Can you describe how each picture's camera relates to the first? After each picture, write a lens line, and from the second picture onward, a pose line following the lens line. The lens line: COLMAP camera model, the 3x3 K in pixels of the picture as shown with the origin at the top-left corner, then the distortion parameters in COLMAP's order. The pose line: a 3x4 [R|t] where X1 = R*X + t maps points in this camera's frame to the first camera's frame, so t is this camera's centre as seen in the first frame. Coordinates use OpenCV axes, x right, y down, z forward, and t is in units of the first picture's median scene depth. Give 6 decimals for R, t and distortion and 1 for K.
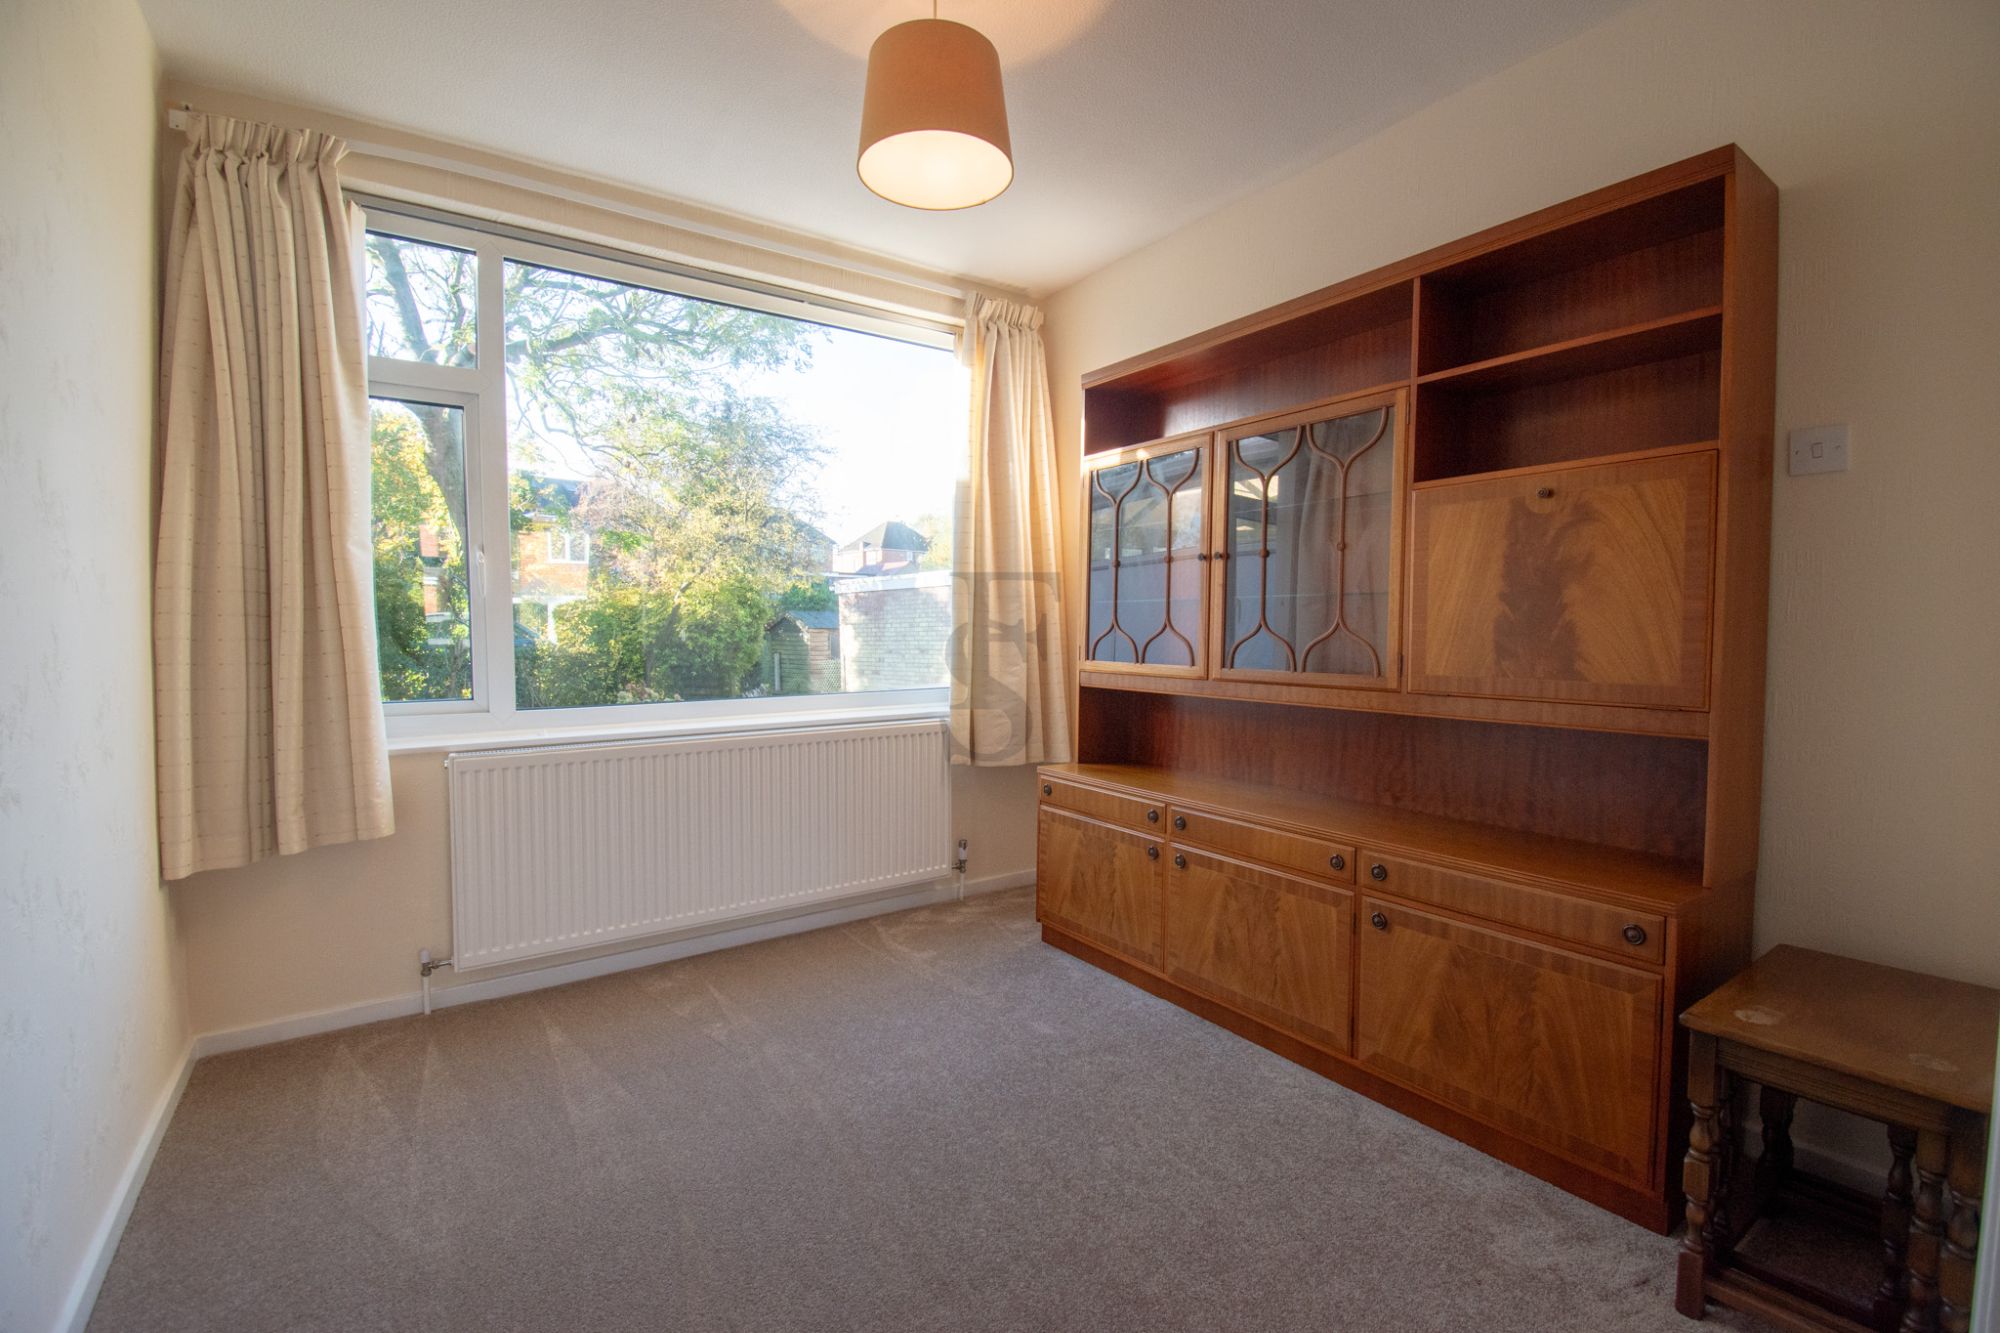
lens RADIAL K [[890.1, 0, 1000.0], [0, 890.1, 666.5], [0, 0, 1]] dist [-0.000380, -0.016428]
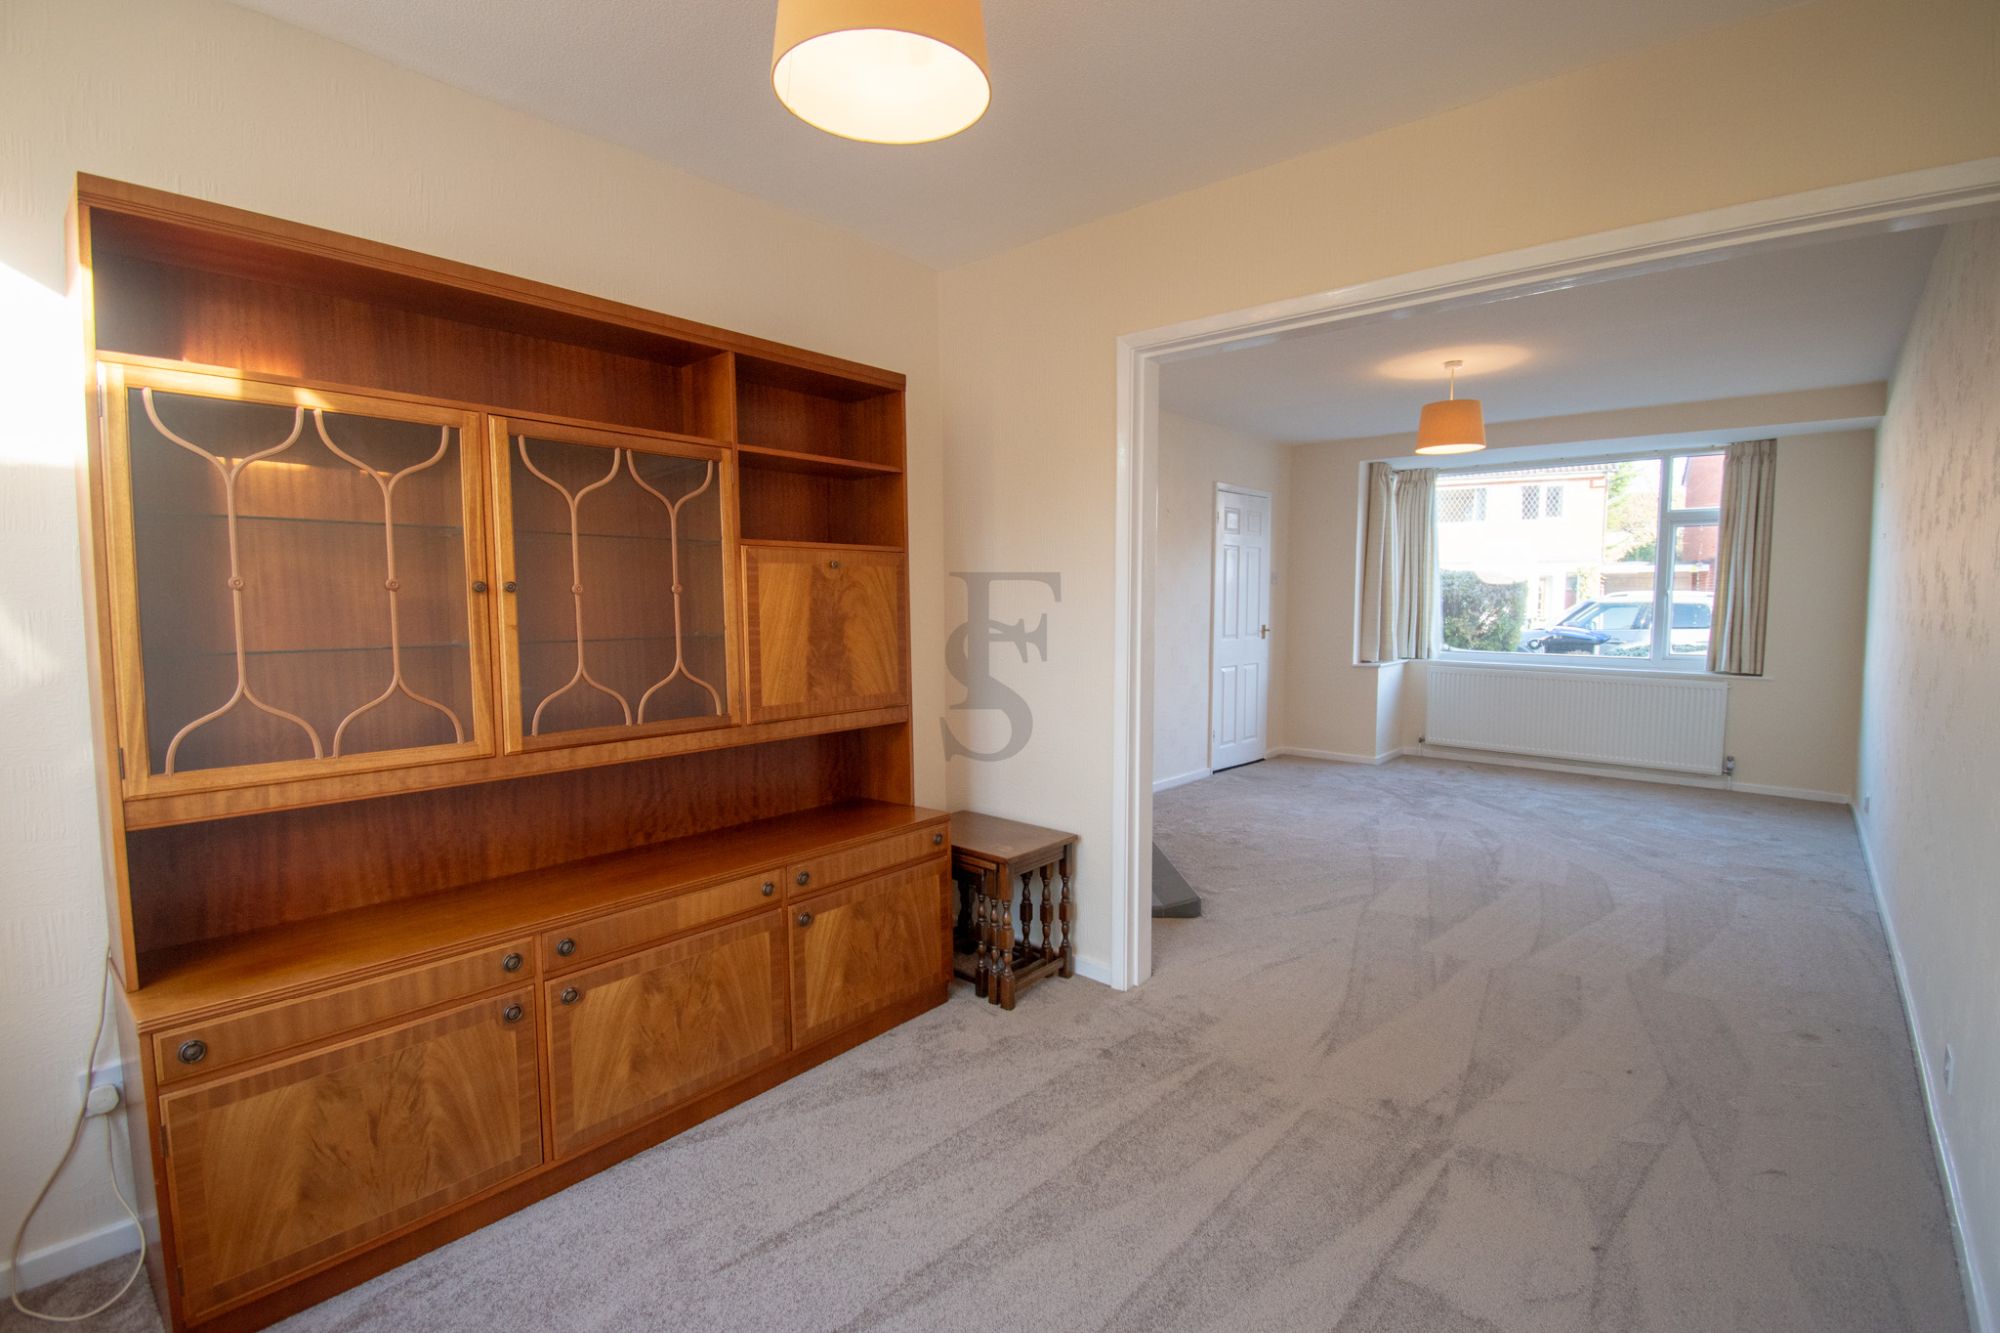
lens RADIAL K [[890.1, 0, 1000.0], [0, 890.1, 666.5], [0, 0, 1]] dist [-0.000380, -0.016428]
pose [[-0.254333, -0.069887, 0.964588, -0.630867], [0.046640, 0.995339, 0.084413, -0.111544], [-0.965991, 0.066458, -0.249888, 0.869138]]
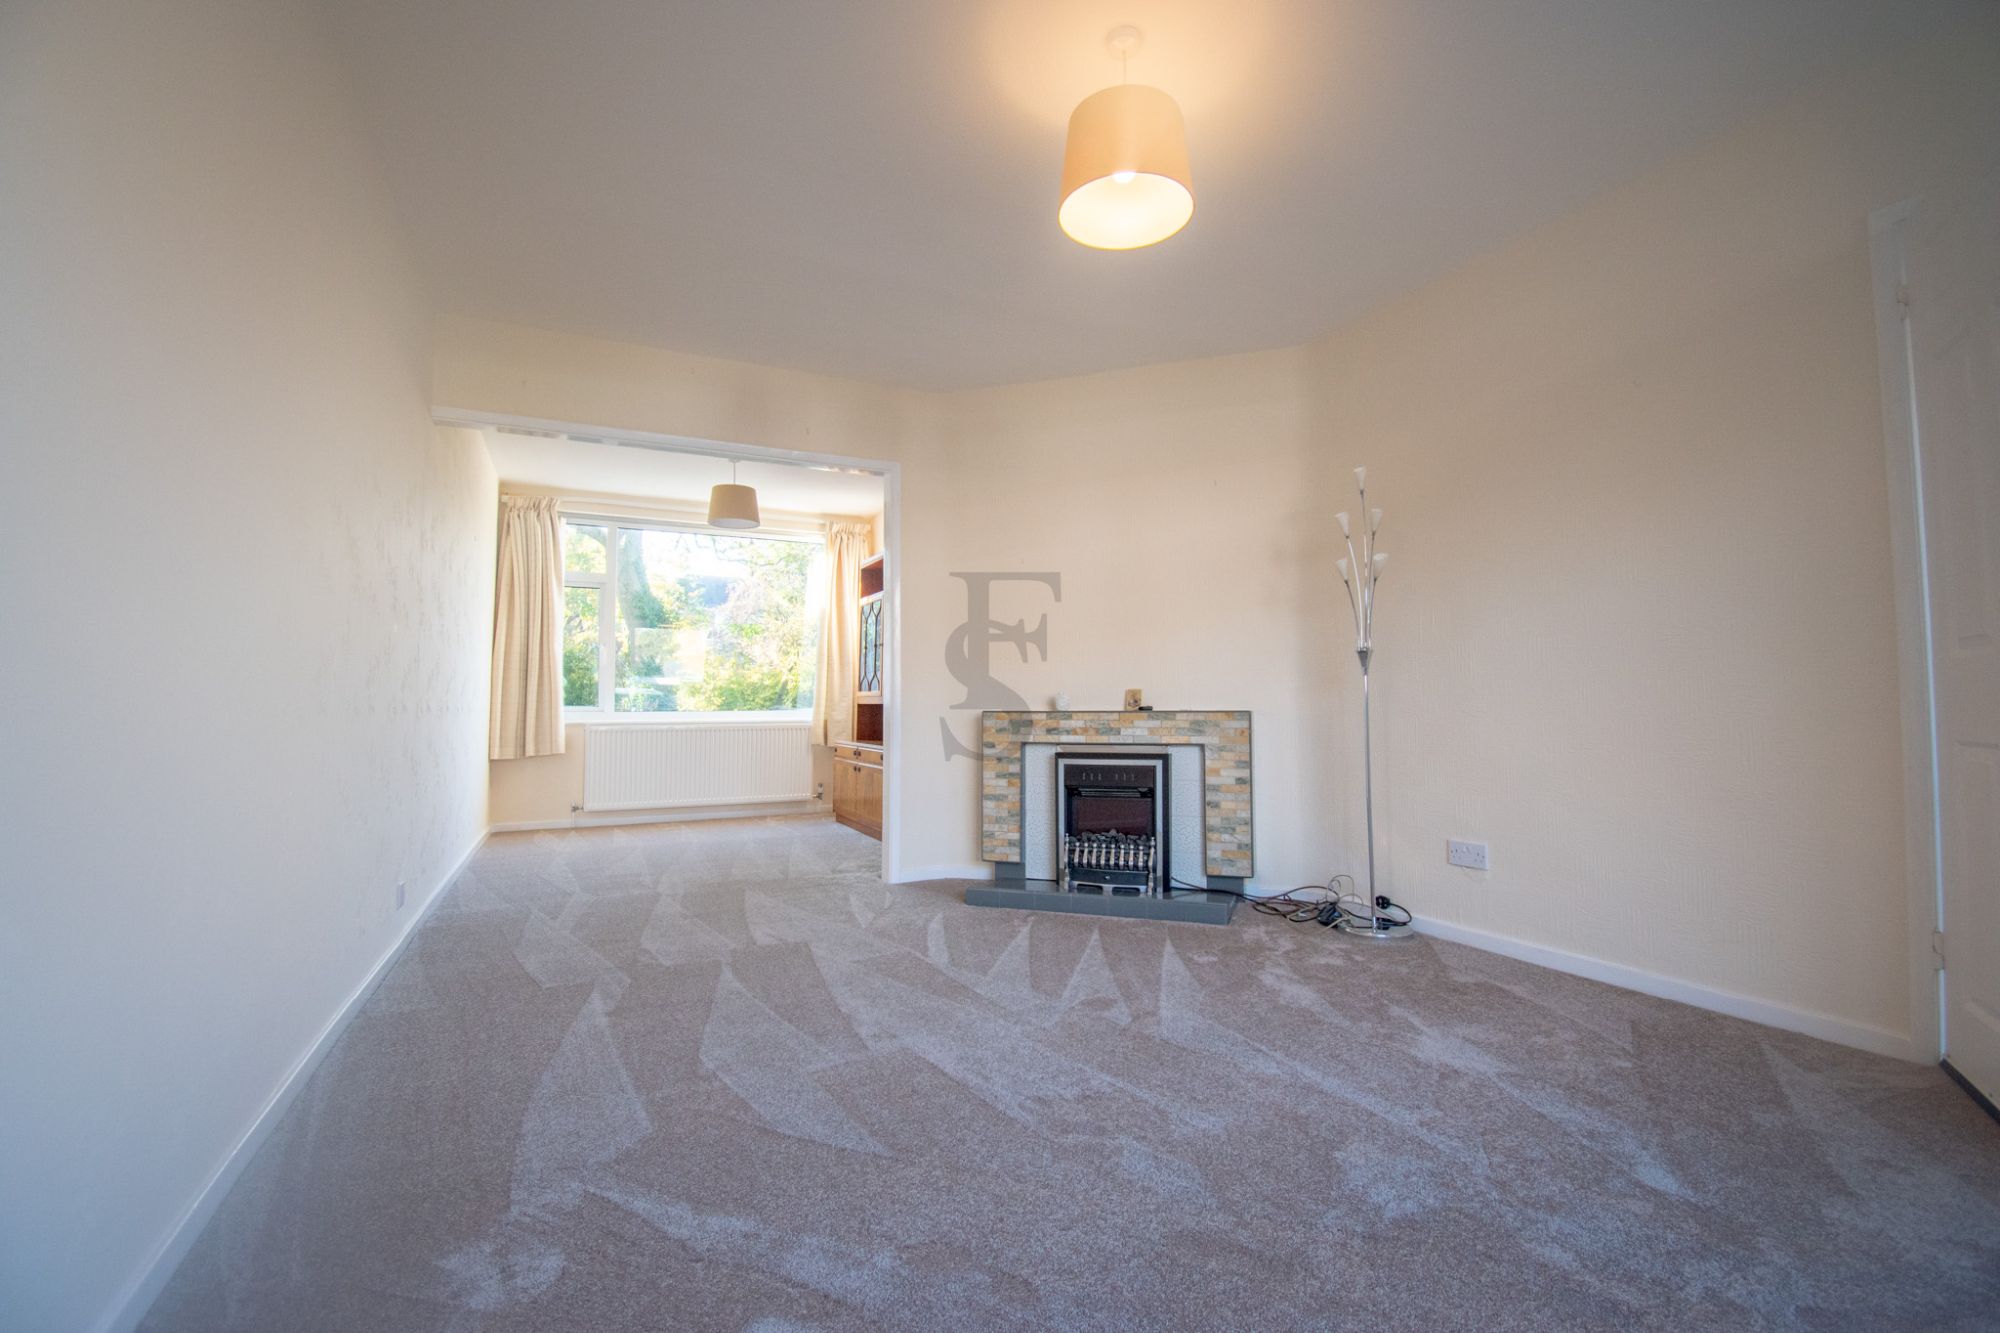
lens RADIAL K [[890.1, 0, 1000.0], [0, 890.1, 666.5], [0, 0, 1]] dist [-0.000380, -0.016428]
pose [[0.986597, -0.008959, -0.162929, 1.030834], [-0.006030, 0.995808, -0.091273, 0.166640], [0.163064, 0.091033, 0.982407, -1.415870]]
